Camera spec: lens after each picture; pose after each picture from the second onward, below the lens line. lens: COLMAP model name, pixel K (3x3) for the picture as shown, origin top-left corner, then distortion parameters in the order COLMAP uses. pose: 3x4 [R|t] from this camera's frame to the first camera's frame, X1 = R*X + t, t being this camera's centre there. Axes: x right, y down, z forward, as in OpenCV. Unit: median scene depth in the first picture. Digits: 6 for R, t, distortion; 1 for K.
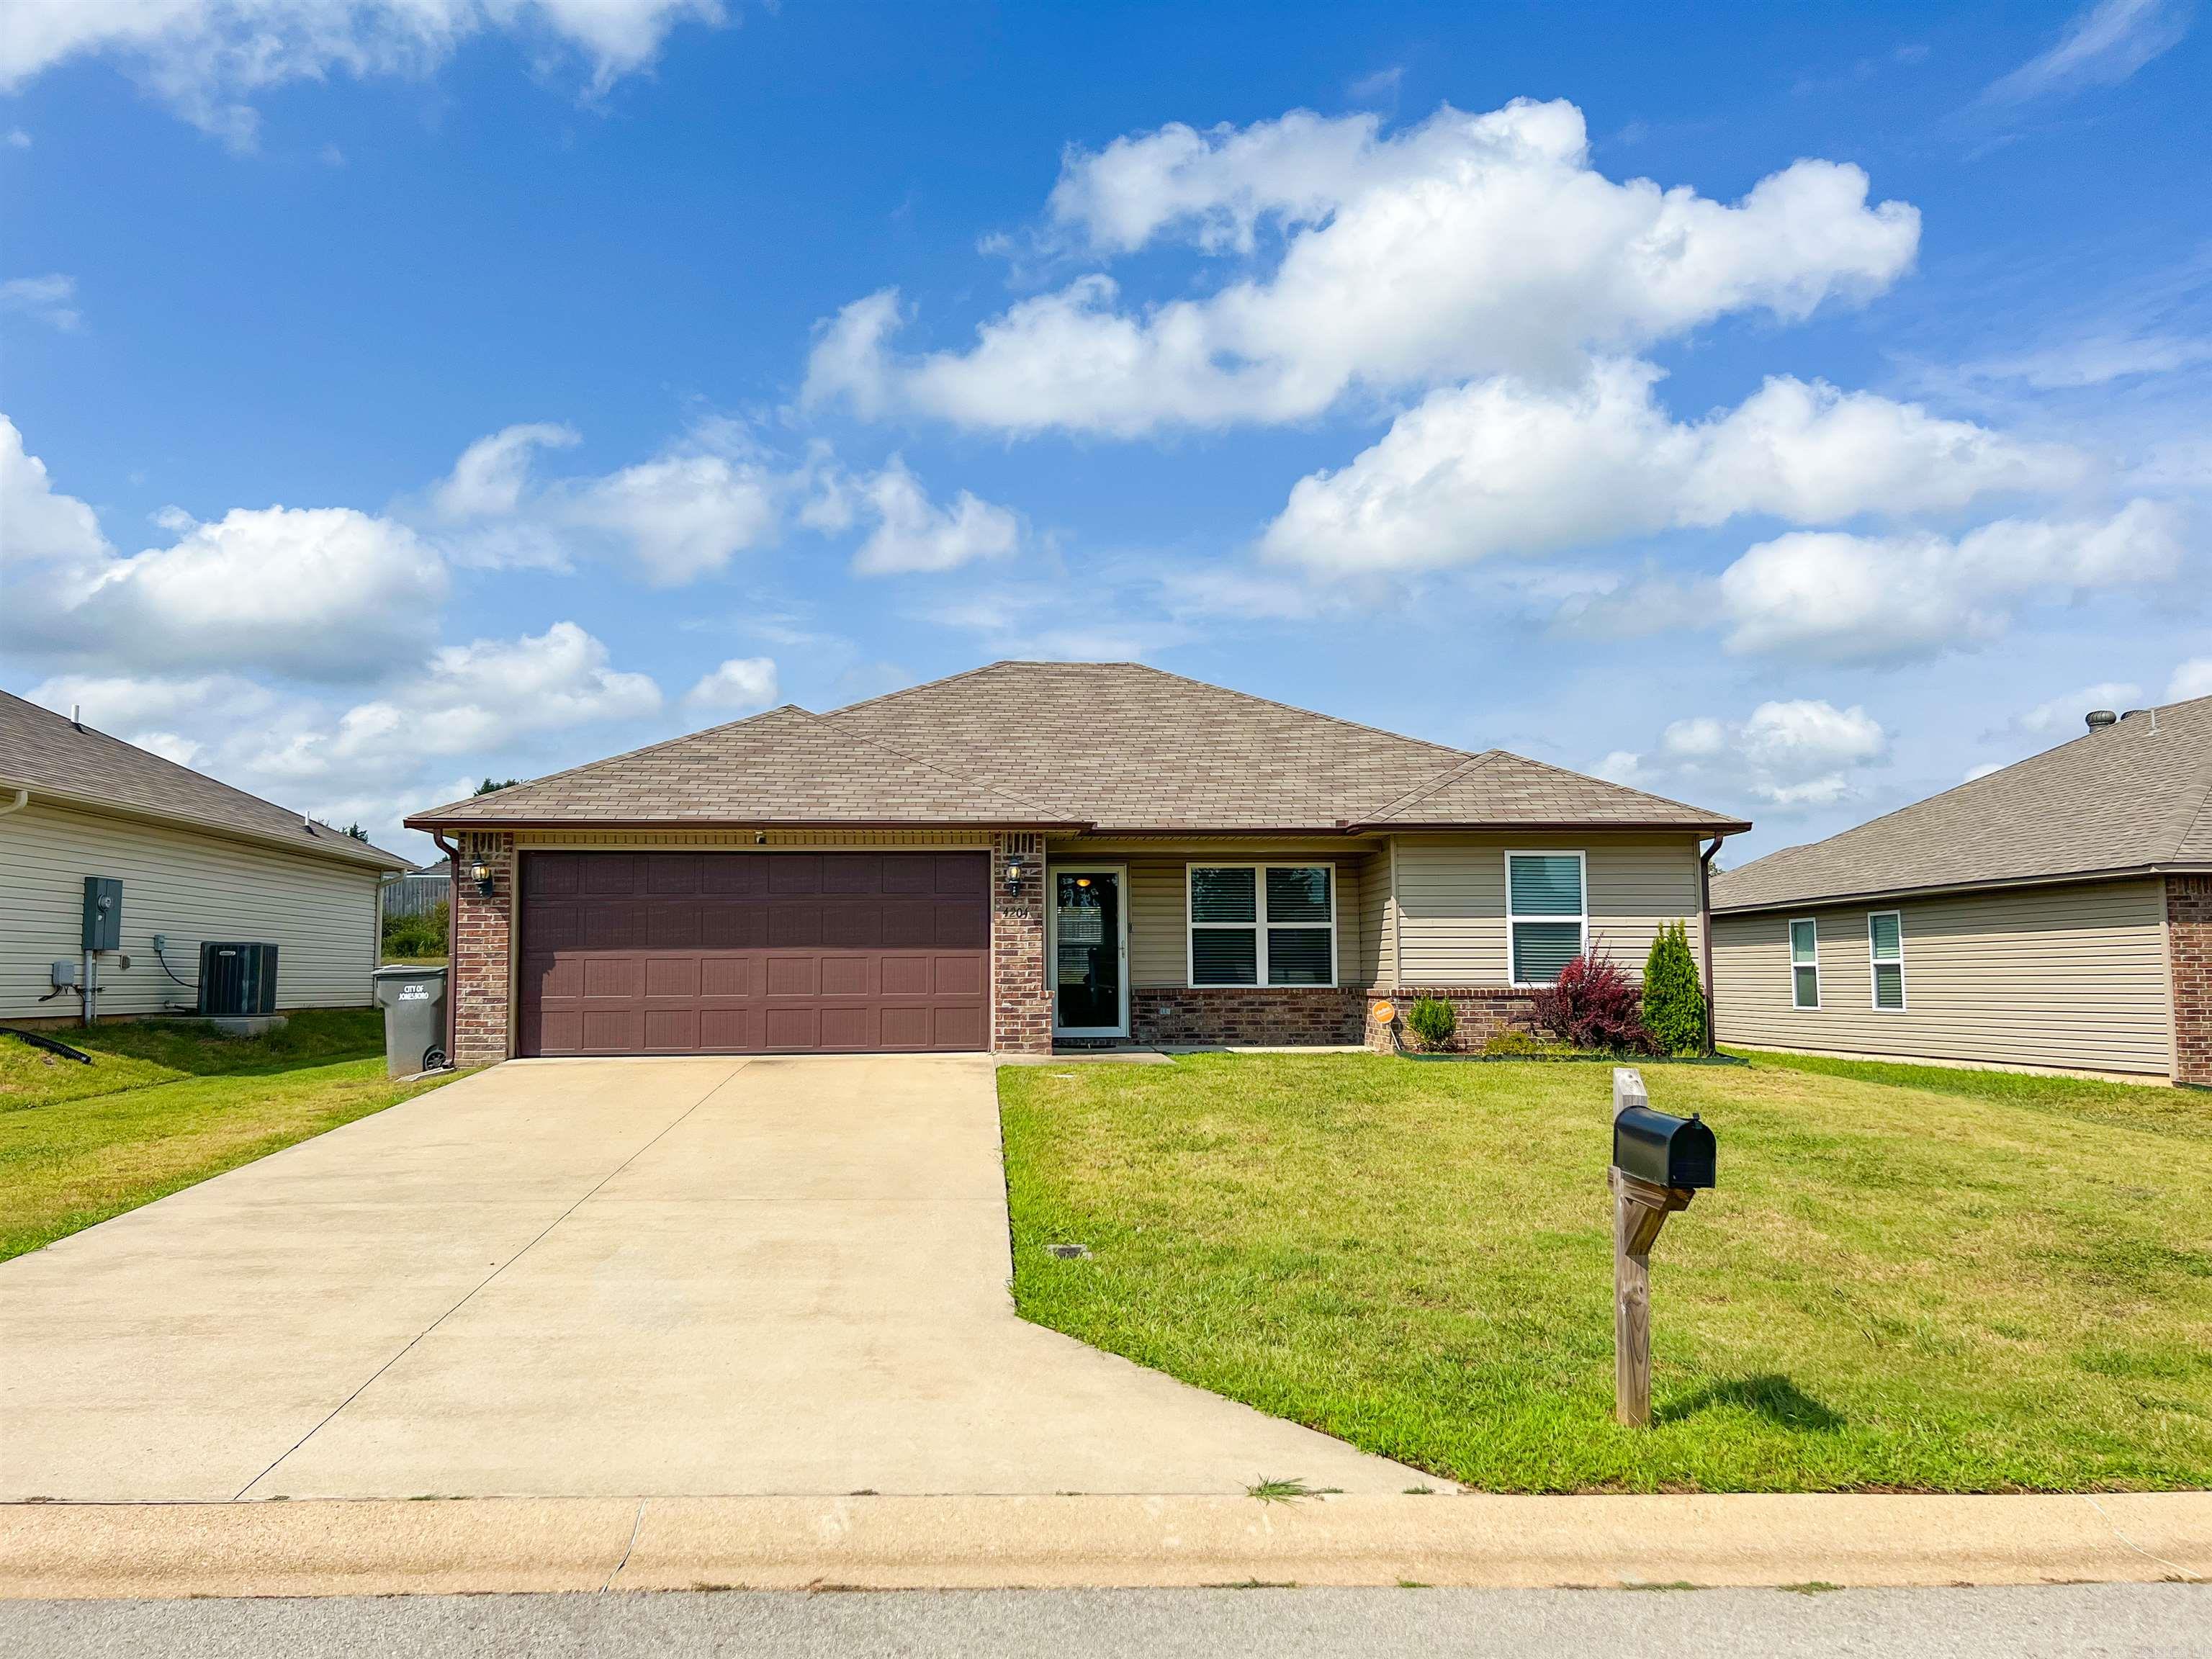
lens RADIAL K [[1655.2, 0, 1092.2], [0, 1655.2, 822.4], [0, 0, 1]] dist [0.038122, -0.002215]
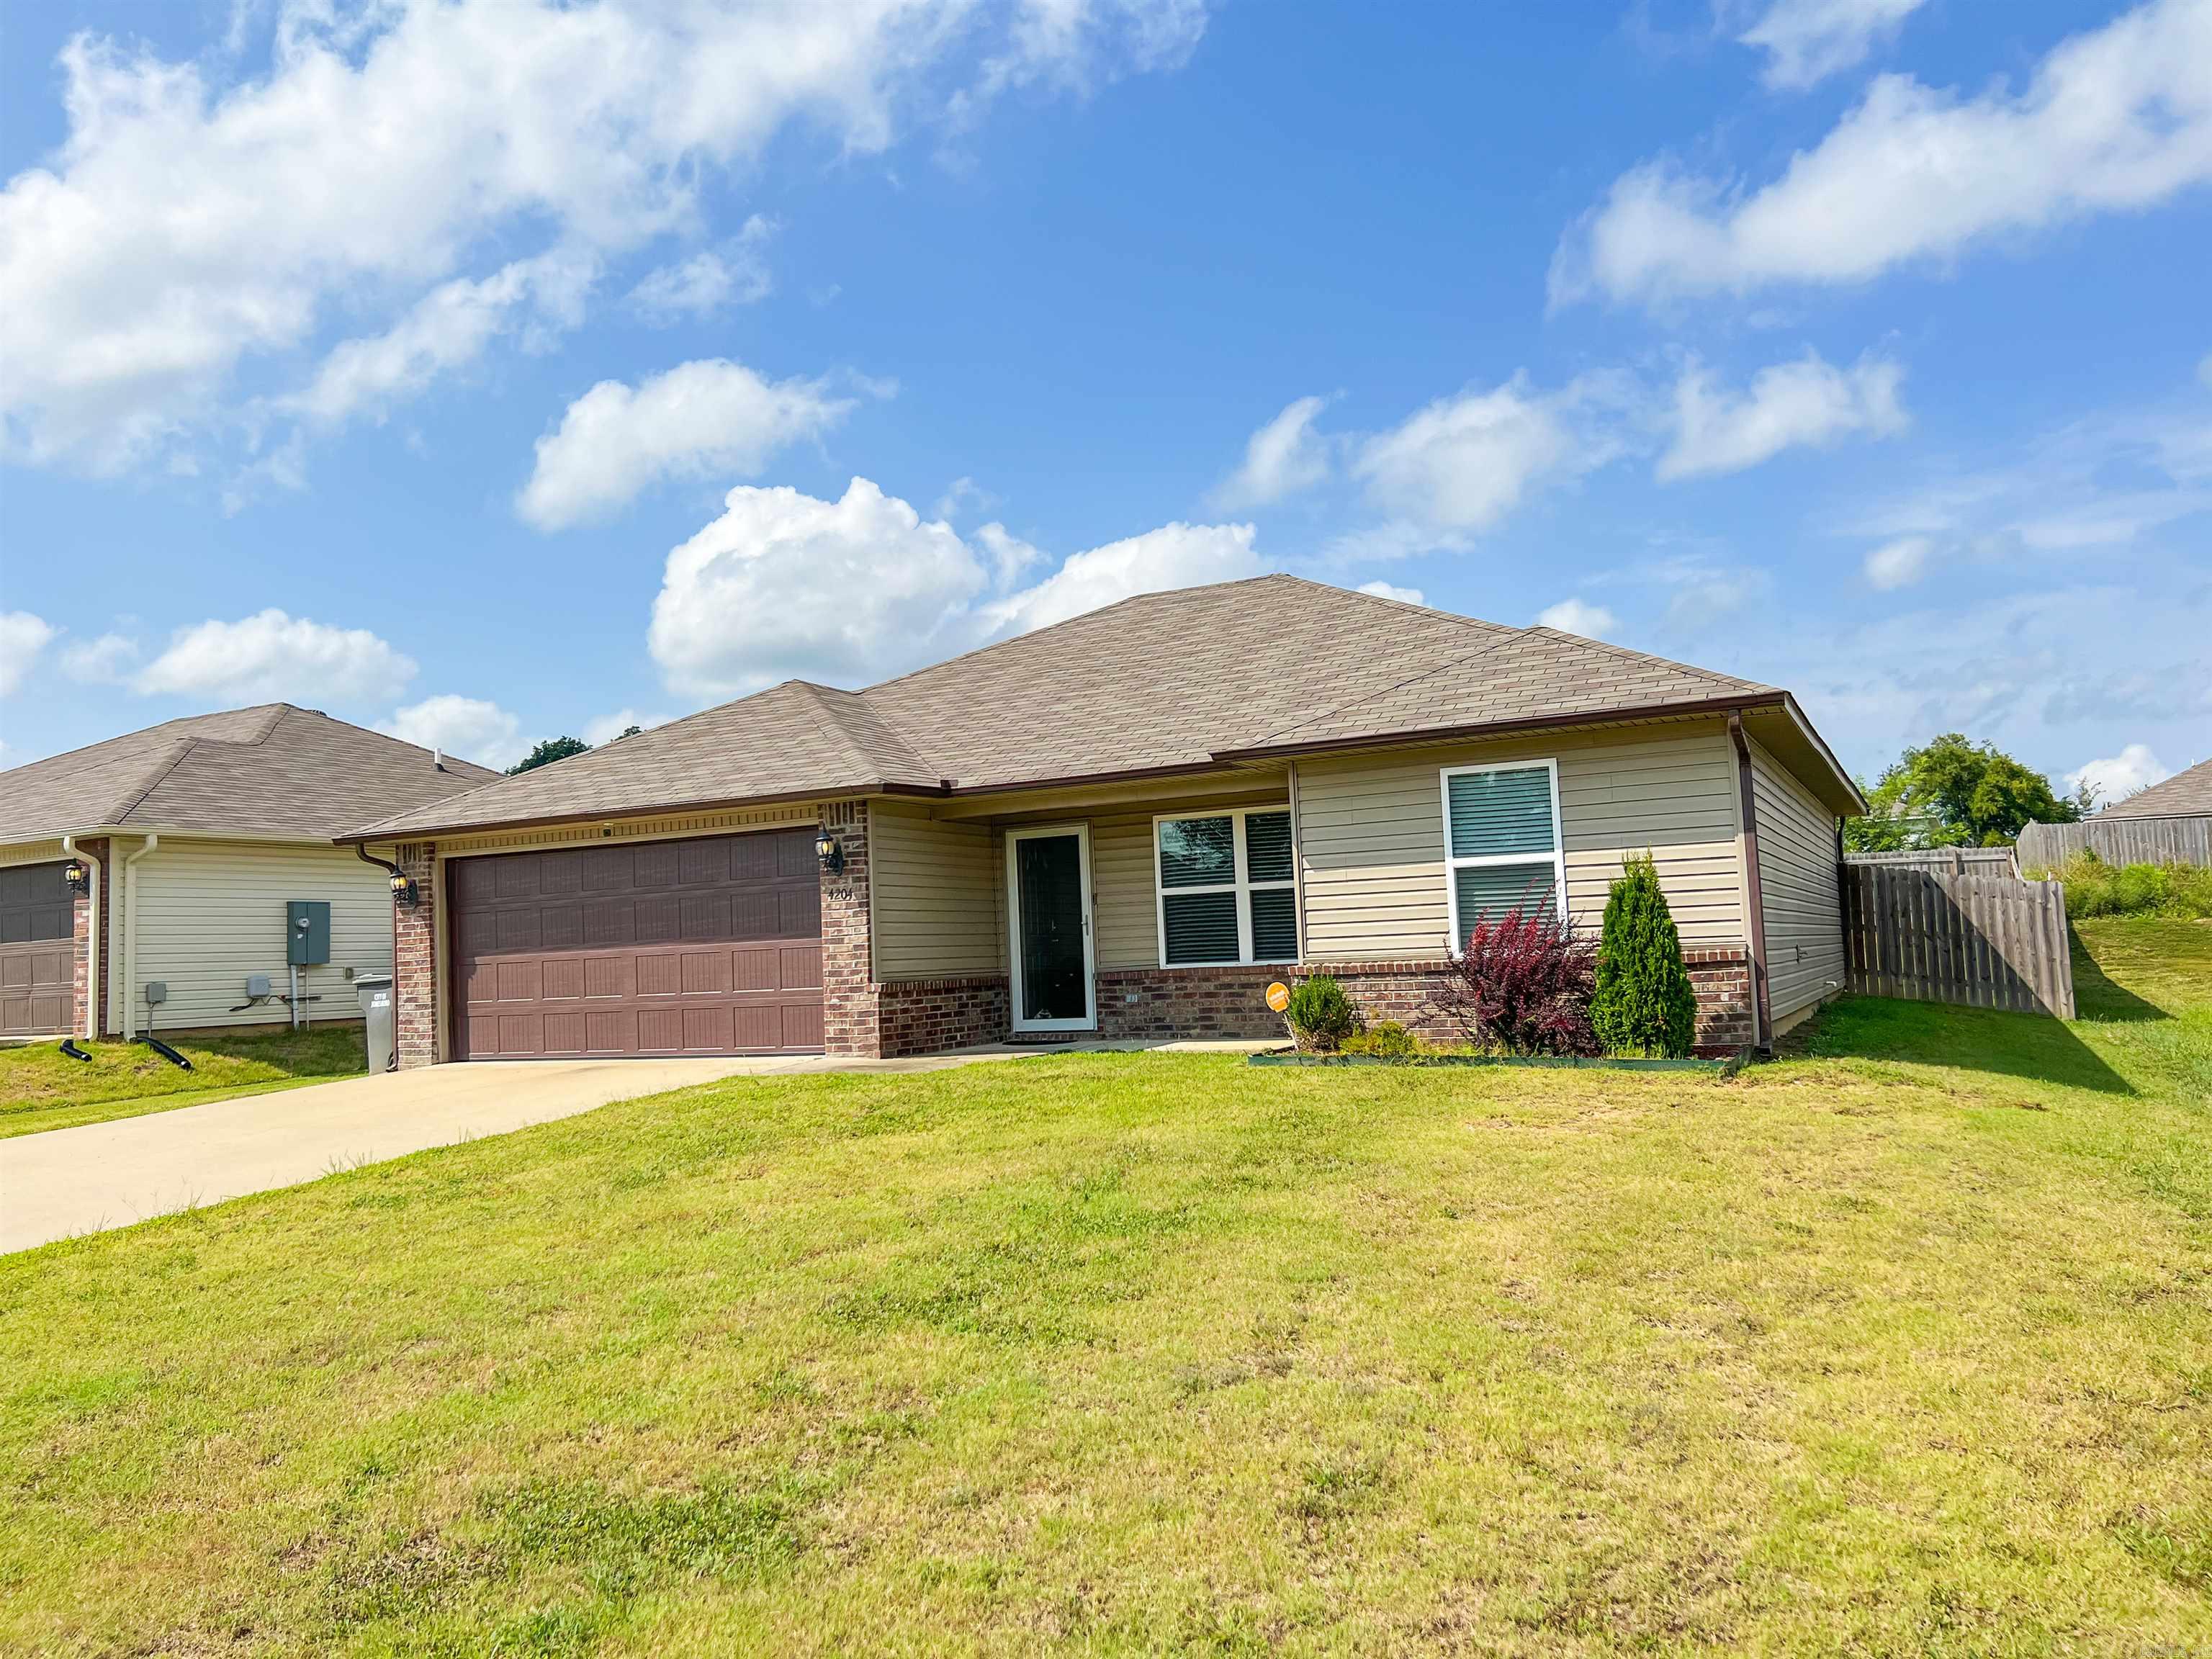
lens RADIAL K [[1653.7, 0, 1106.0], [0, 1653.7, 829.5], [0, 0, 1]] dist [0.012170, 0.000753]
pose [[0.859745, -0.072428, -0.505562, 0.484719], [0.086631, 0.996230, 0.004600, 0.027411], [0.503323, -0.047752, 0.862778, 0.308573]]
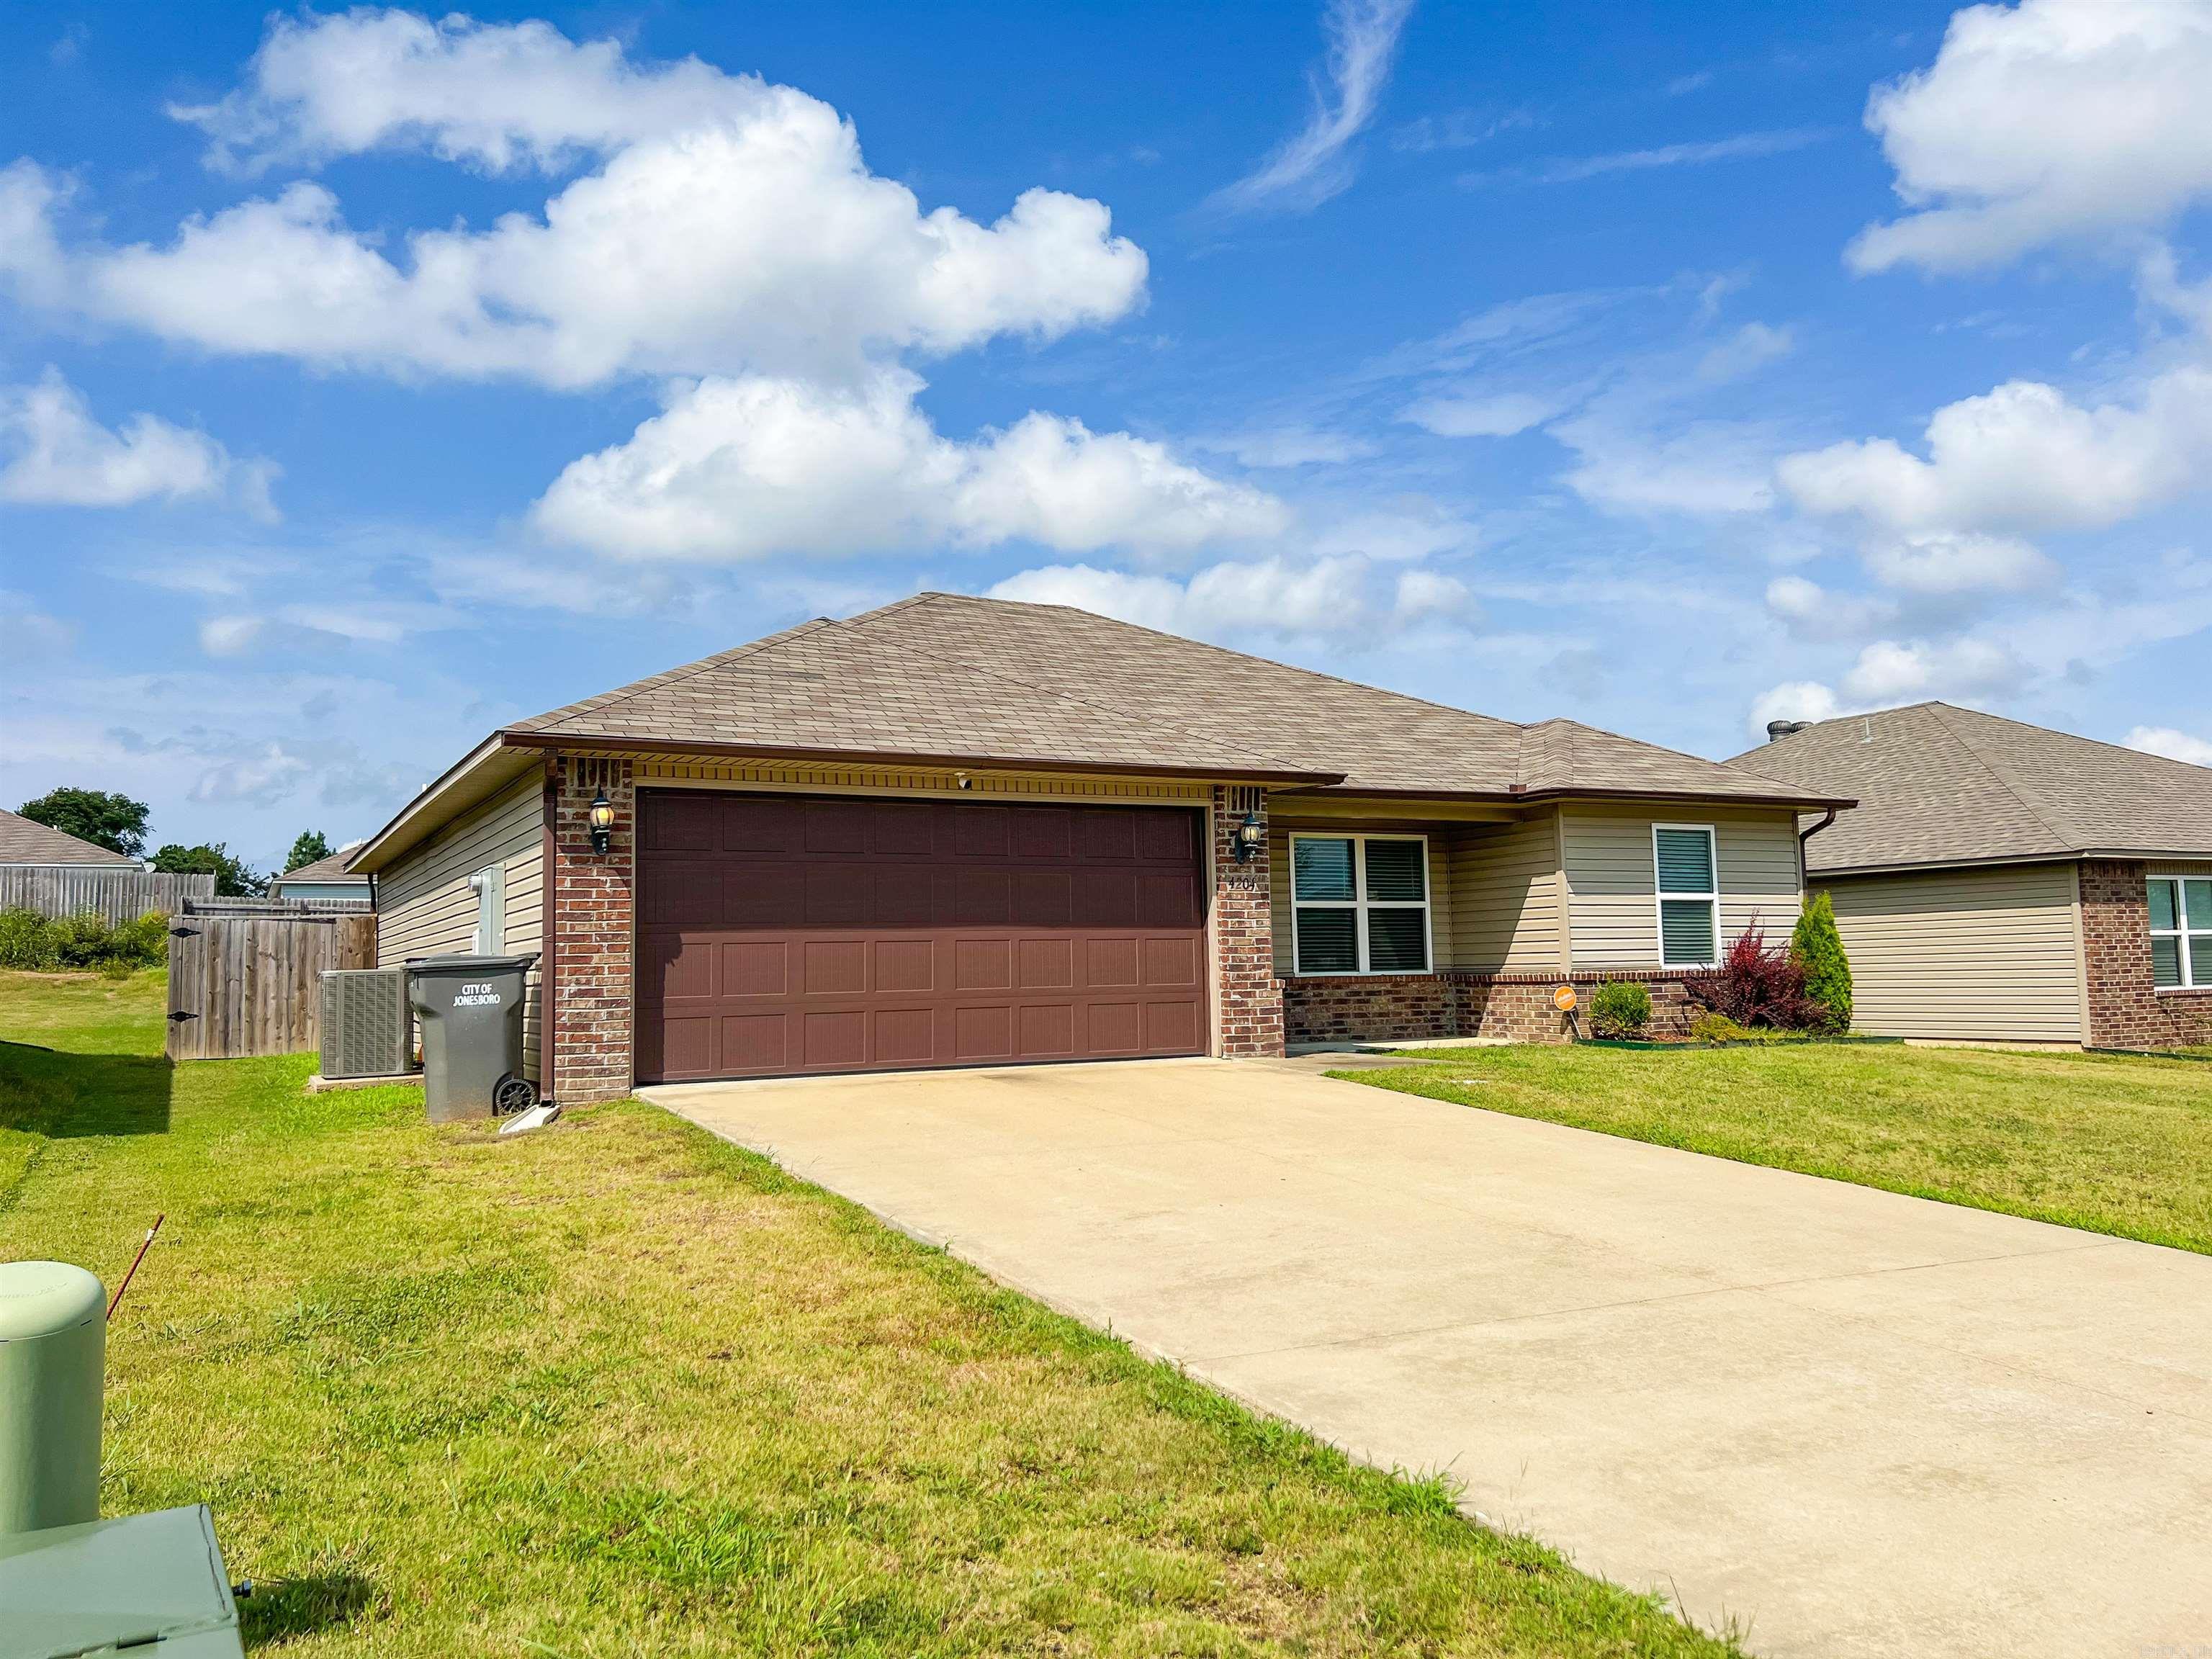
lens RADIAL K [[1711.8, 0, 1106.0], [0, 1711.8, 829.5], [0, 0, 1]] dist [0.038645, -0.000954]
pose [[0.908093, 0.021521, 0.418215, -0.434018], [-0.022940, 0.999736, -0.001635, 0.029329], [-0.418140, -0.008109, 0.908347, 0.251249]]
